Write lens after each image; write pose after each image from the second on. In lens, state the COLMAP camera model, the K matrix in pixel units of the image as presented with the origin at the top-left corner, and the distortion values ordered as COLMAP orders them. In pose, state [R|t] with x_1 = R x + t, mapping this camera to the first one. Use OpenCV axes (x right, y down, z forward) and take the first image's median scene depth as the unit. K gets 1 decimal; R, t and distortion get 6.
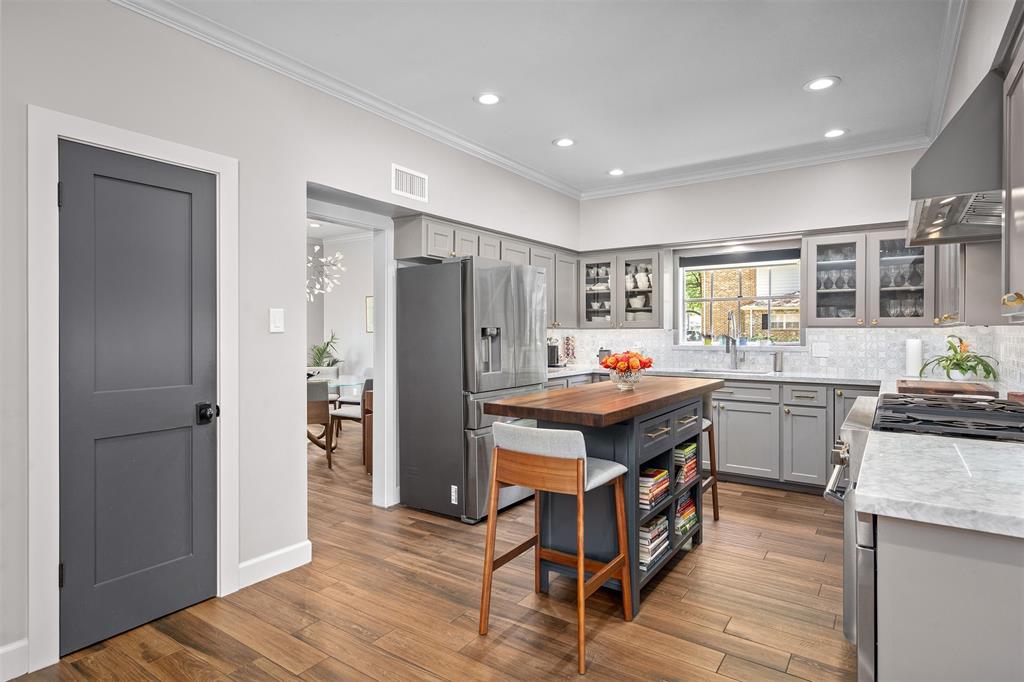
lens RADIAL K [[549.2, 0, 505.8], [0, 549.2, 335.0], [0, 0, 1]] dist [0.004711, 0.001425]
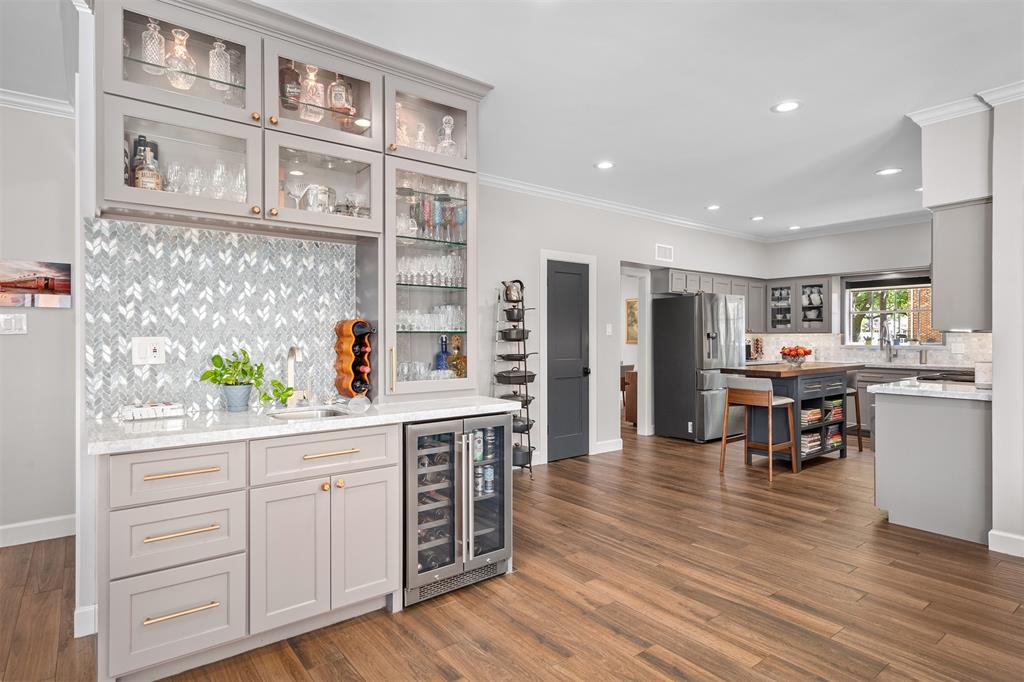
lens RADIAL K [[549.2, 0, 505.8], [0, 549.2, 335.0], [0, 0, 1]] dist [0.004711, 0.001425]
pose [[0.954211, 0.000414, -0.299135, -0.092860], [-0.002012, 0.999985, -0.005036, 0.002270], [0.299129, 0.005407, 0.954197, -0.614702]]
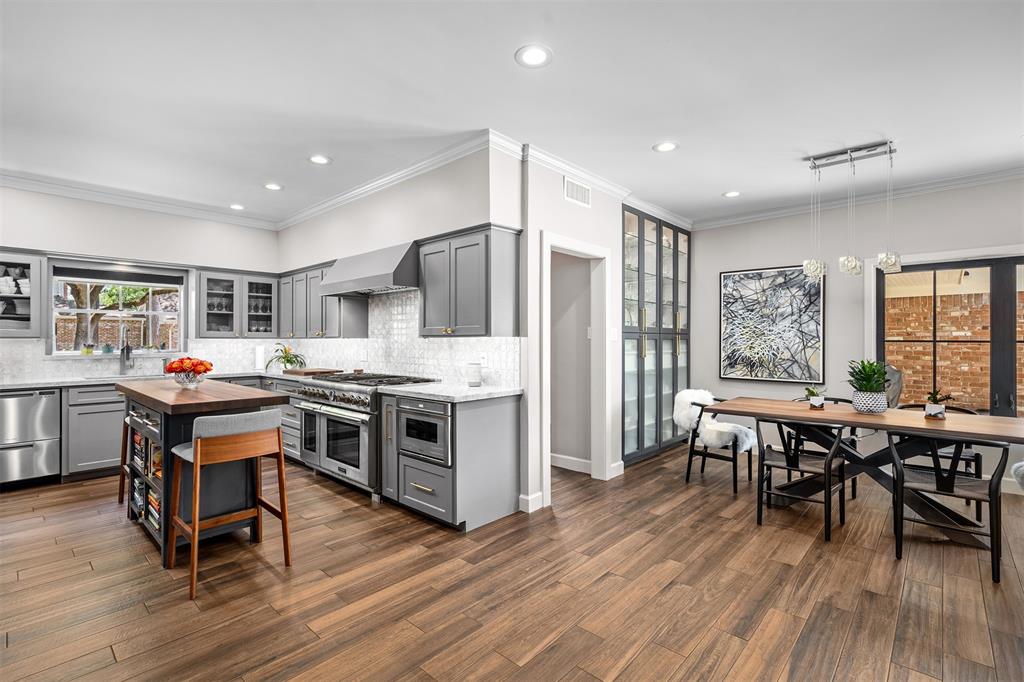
lens RADIAL K [[466.6, 0, 509.1], [0, 466.6, 340.2], [0, 0, 1]] dist [-0.001479, 0.000126]
pose [[0.138222, 0.002528, 0.990398, -0.416310], [0.004802, 0.999983, -0.003223, -0.001357], [-0.990390, 0.005202, 0.138208, 0.084121]]
